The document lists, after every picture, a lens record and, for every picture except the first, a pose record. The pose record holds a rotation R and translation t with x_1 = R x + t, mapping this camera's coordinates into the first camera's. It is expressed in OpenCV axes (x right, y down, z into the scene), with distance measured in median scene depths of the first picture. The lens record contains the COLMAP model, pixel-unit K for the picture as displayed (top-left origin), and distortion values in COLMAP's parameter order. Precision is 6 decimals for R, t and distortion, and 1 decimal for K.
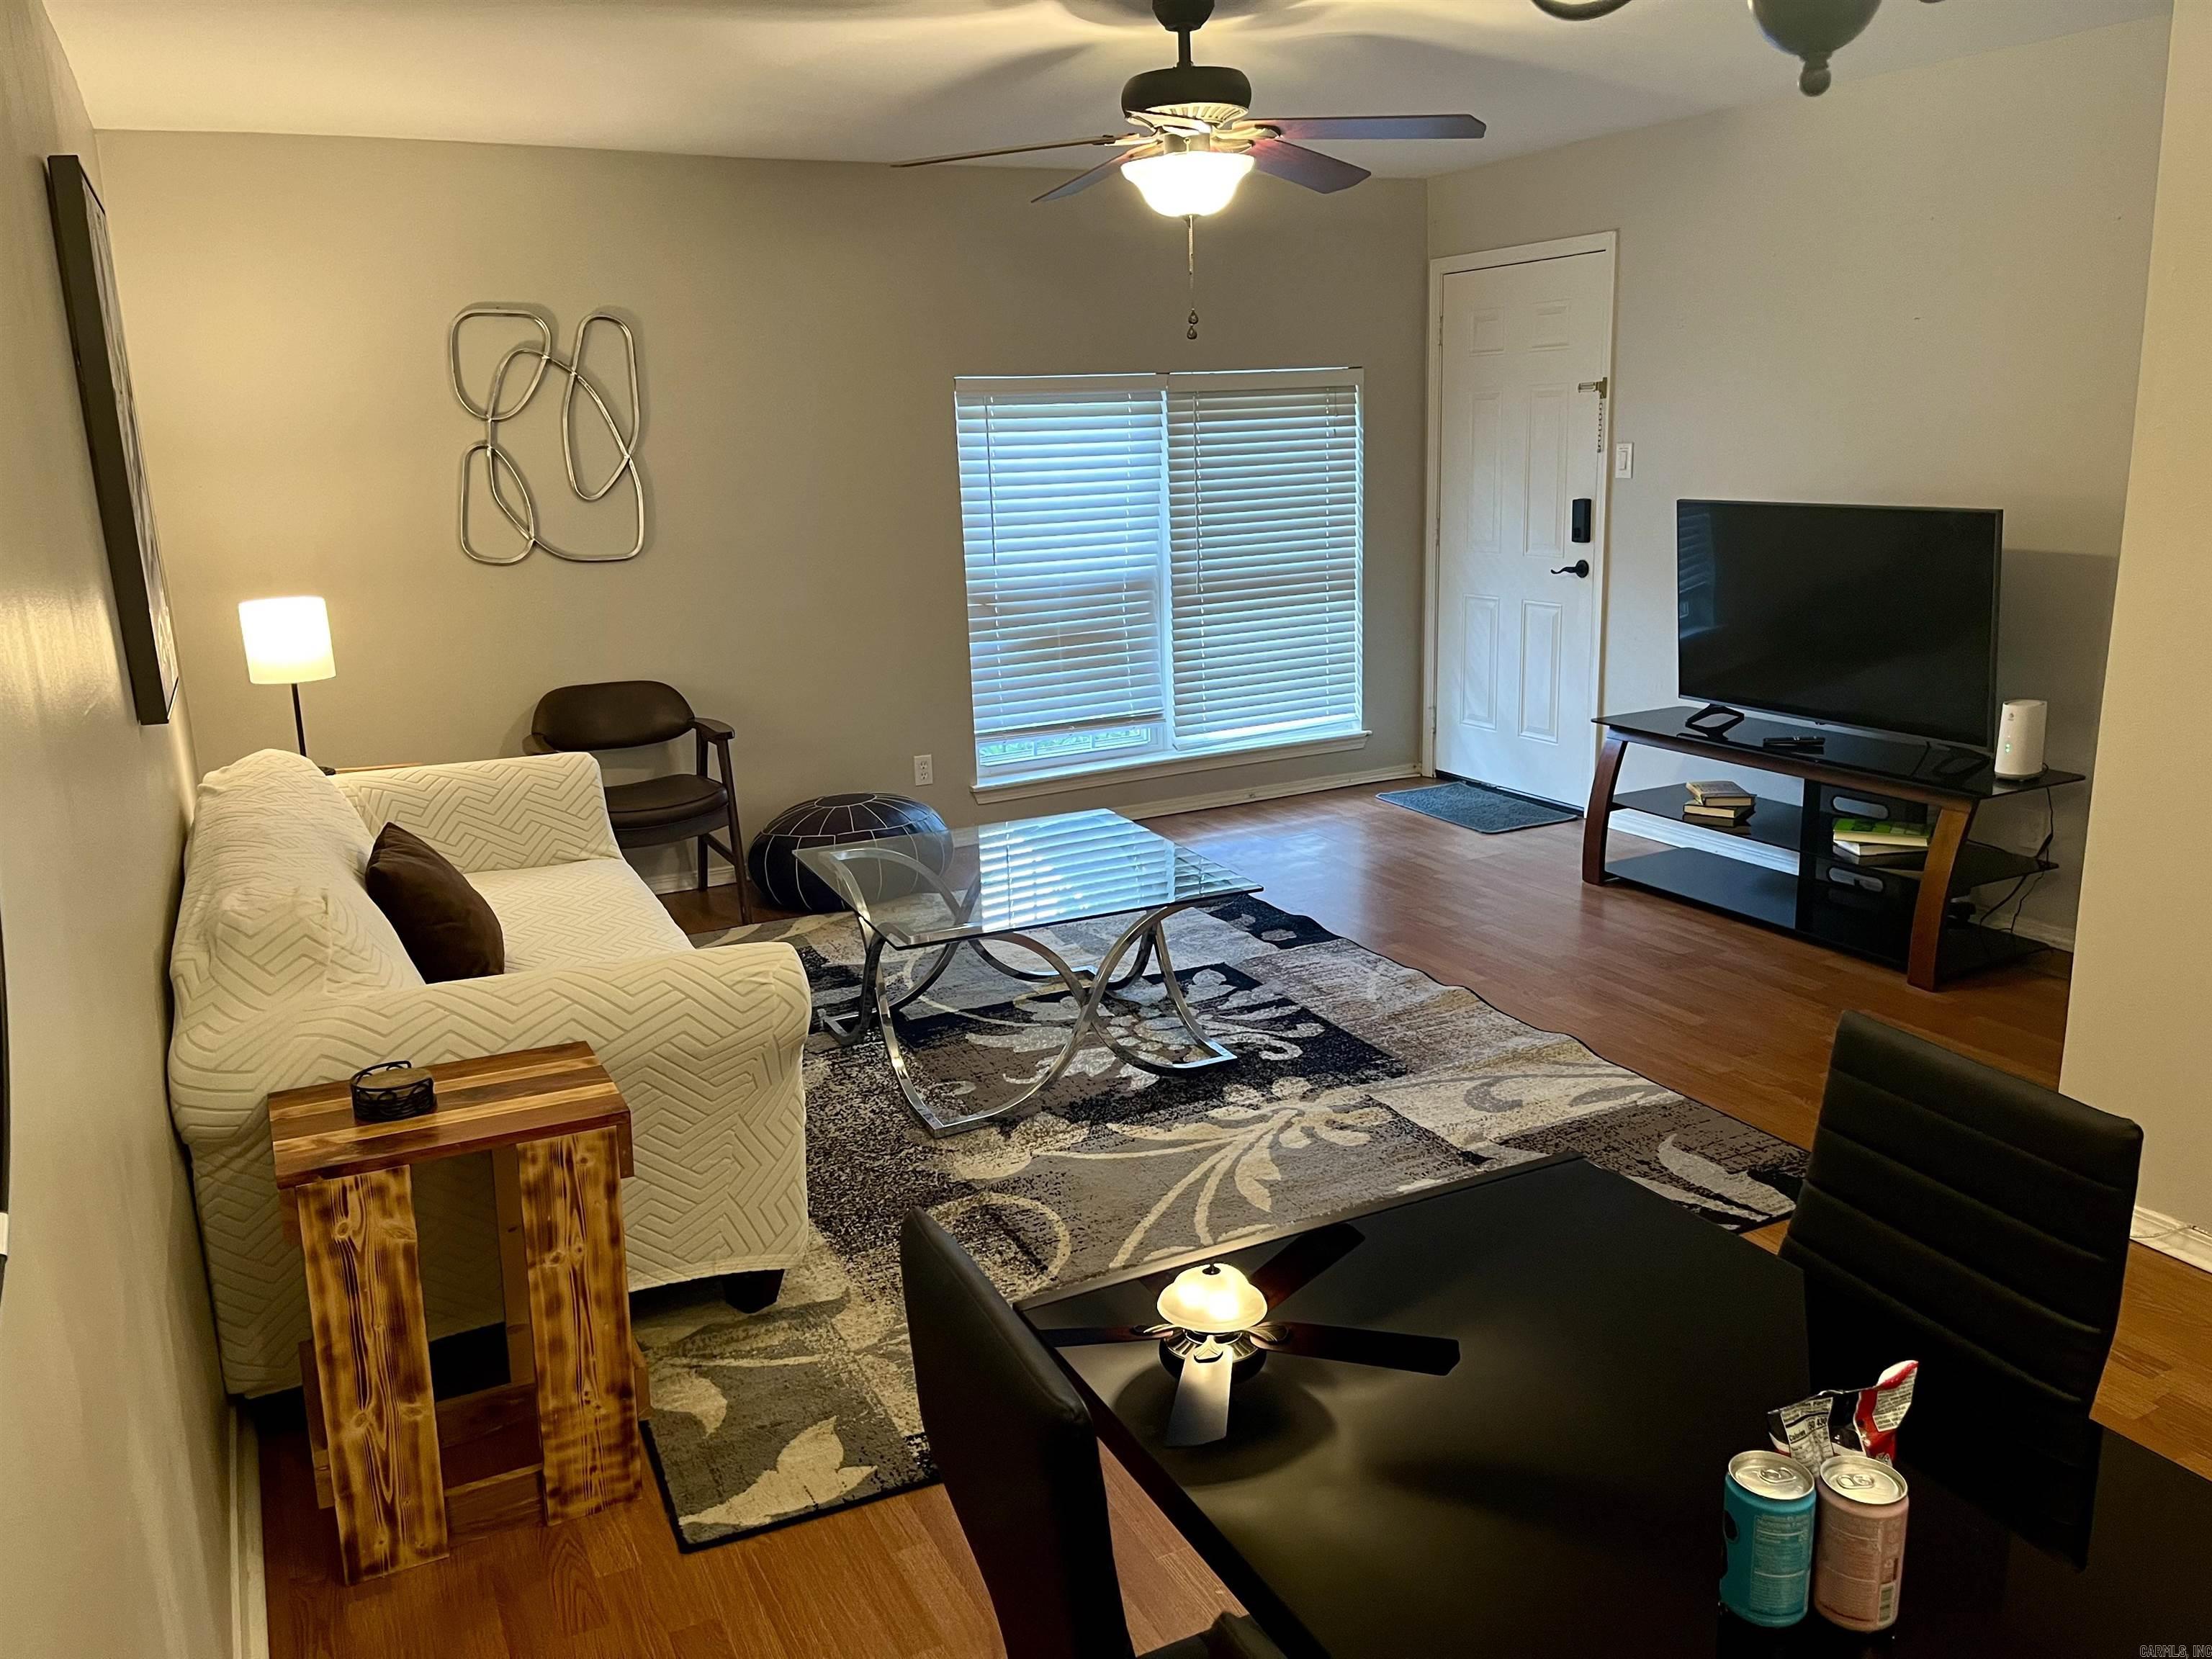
lens RADIAL K [[1672.2, 0, 1106.0], [0, 1672.2, 829.5], [0, 0, 1]] dist [0.057380, -0.046491]
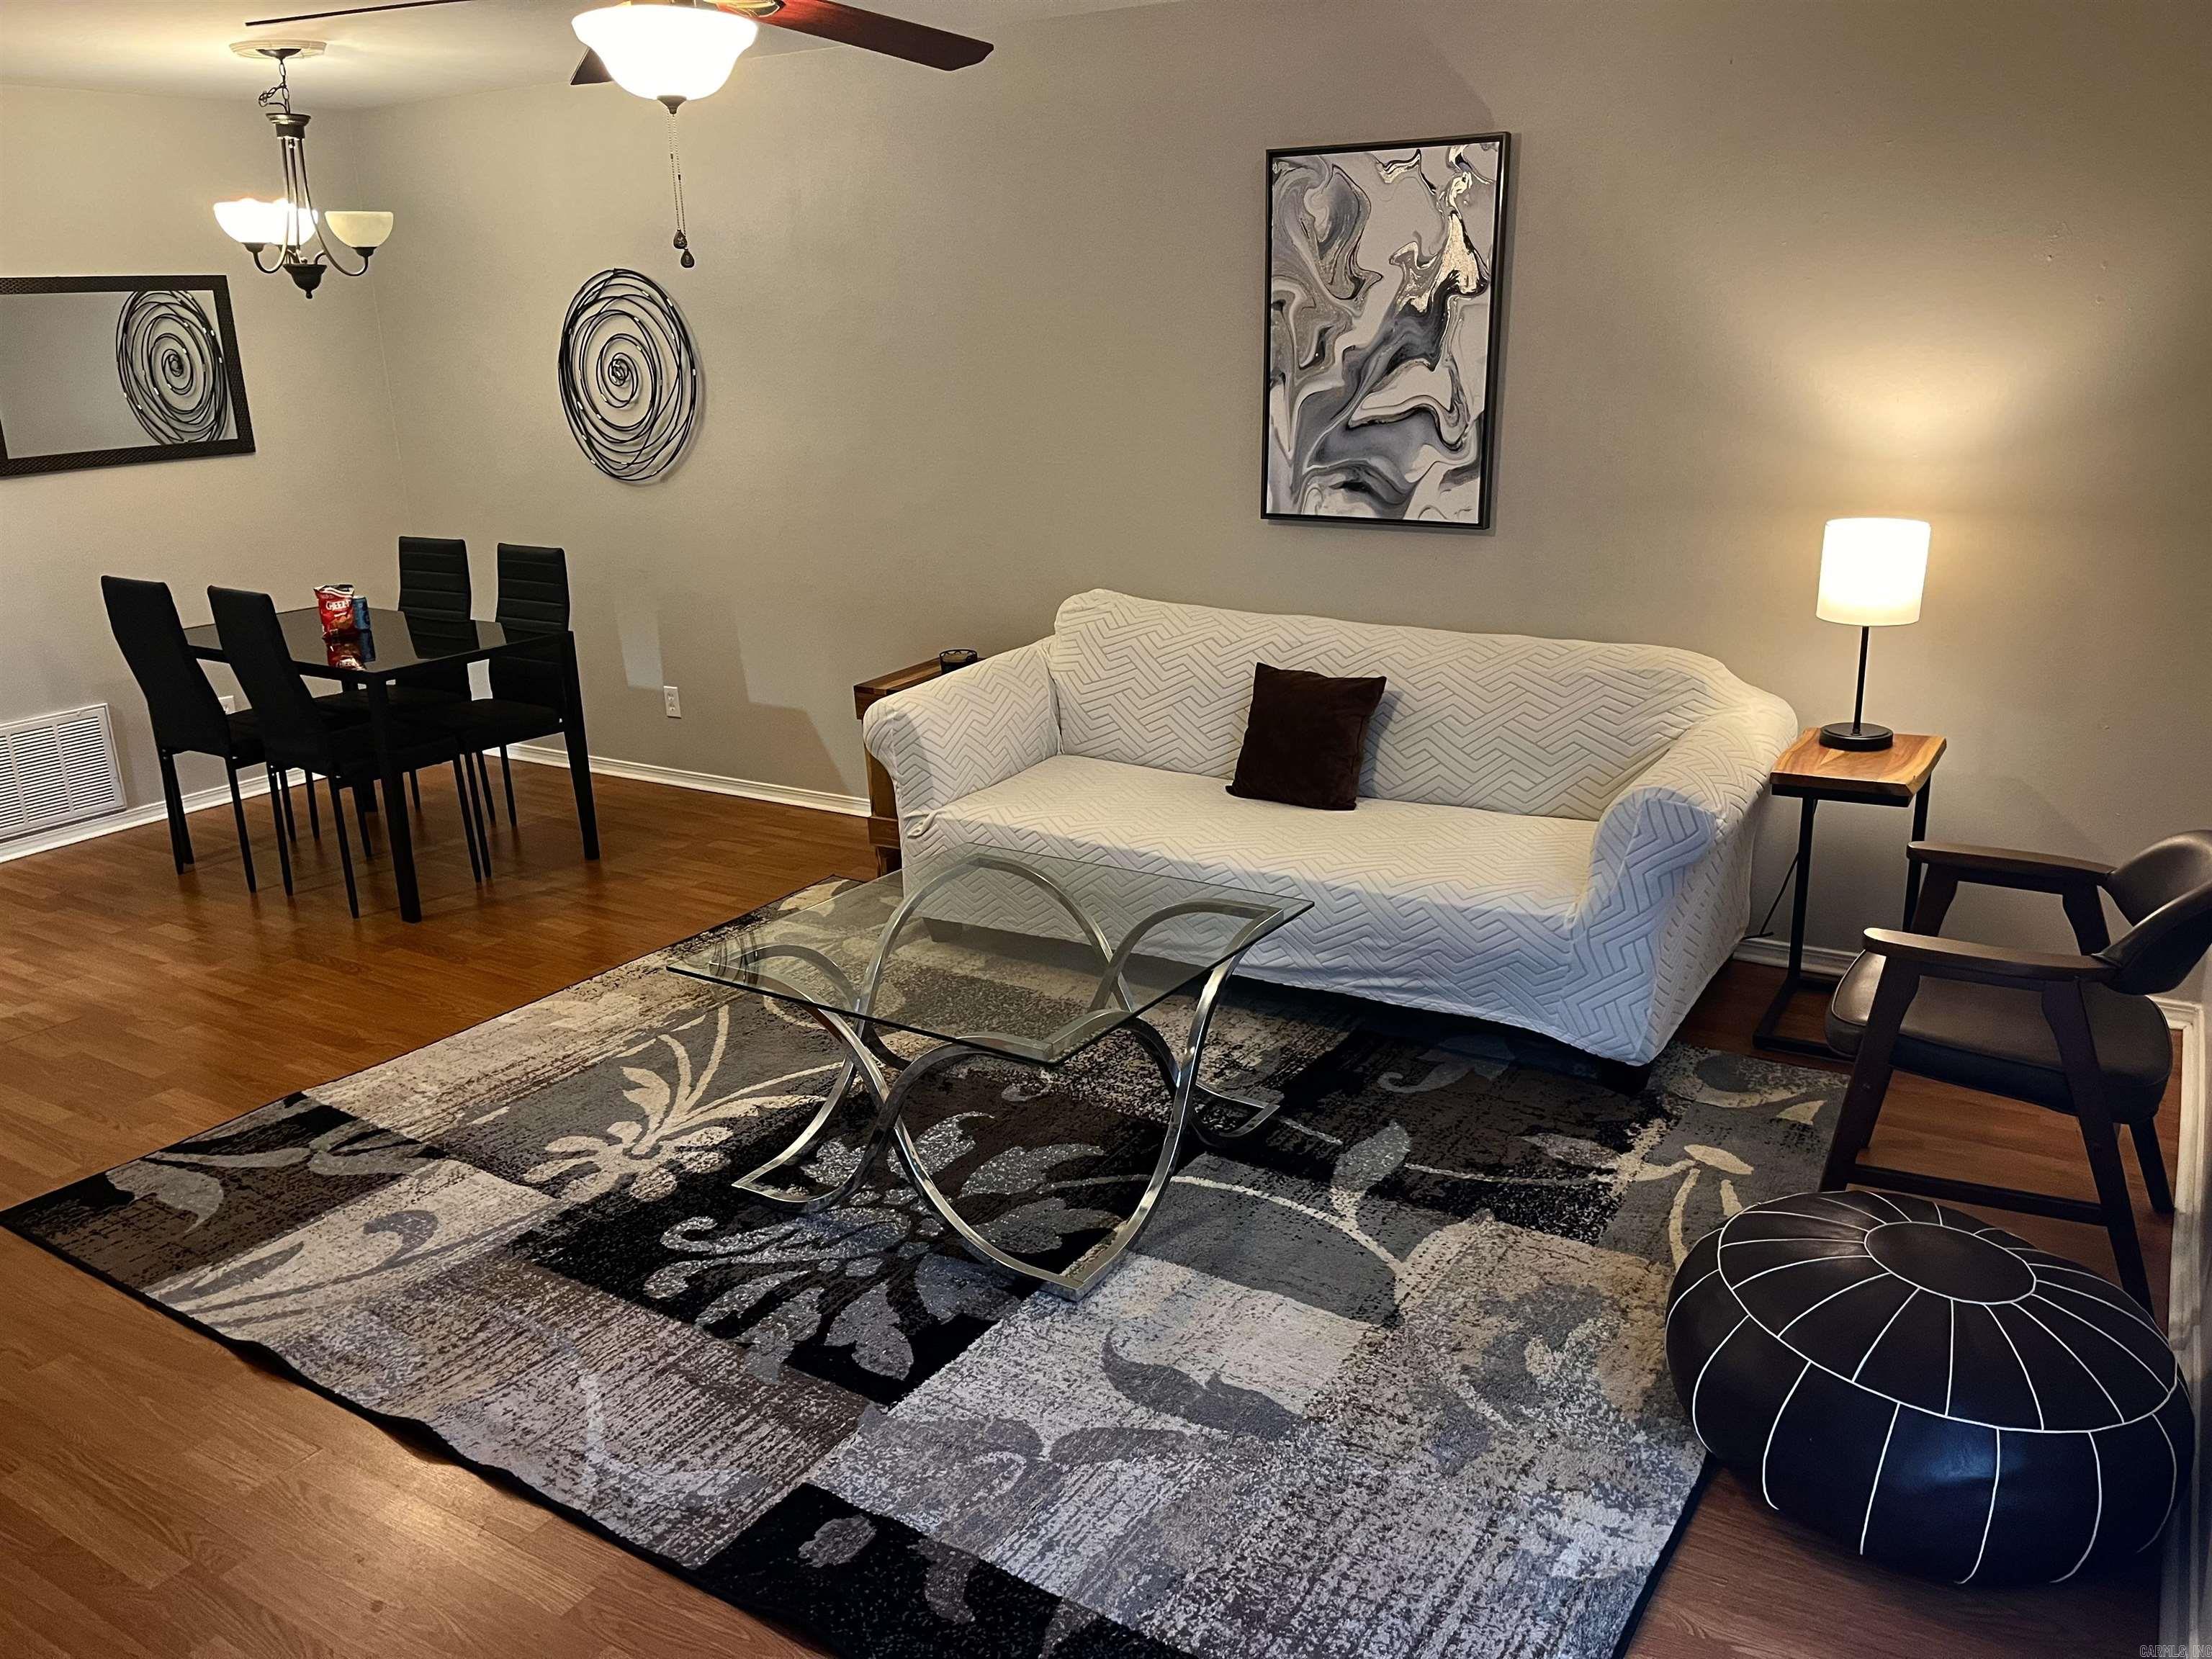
lens RADIAL K [[1672.2, 0, 1106.0], [0, 1672.2, 829.5], [0, 0, 1]] dist [0.057380, -0.046491]
pose [[-0.852911, 0.208844, -0.478464, 0.282938], [-0.069963, 0.862505, 0.501189, -0.438849], [0.517348, 0.460945, -0.721028, 1.641176]]
